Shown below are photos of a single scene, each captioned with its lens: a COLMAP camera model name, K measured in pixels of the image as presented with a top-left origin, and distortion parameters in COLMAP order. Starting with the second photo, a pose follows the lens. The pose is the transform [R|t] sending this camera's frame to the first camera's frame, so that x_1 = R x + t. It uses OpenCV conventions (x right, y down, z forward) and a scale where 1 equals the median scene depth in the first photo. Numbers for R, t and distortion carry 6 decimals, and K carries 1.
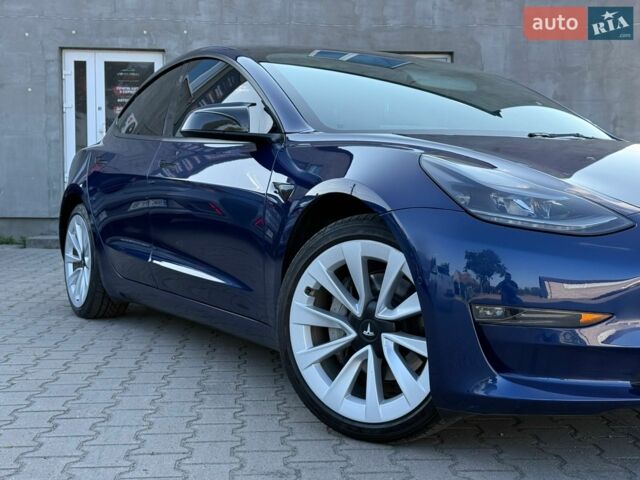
lens RADIAL K [[881.7, 0, 320.0], [0, 881.7, 240.0], [0, 0, 1]] dist [0.197037, -0.430348]
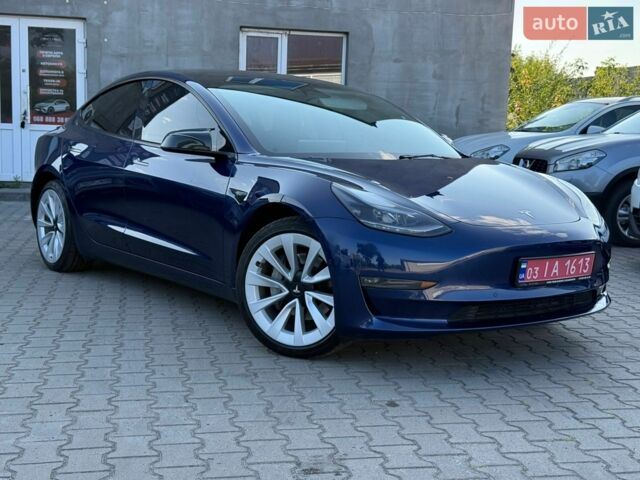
lens RADIAL K [[881.7, 0, 320.0], [0, 881.7, 240.0], [0, 0, 1]] dist [0.197037, -0.430348]
pose [[0.992337, 0.010135, 0.123143, -0.097907], [-0.018372, 0.997655, 0.065939, -0.090472], [-0.122186, -0.067696, 0.990196, -0.563782]]
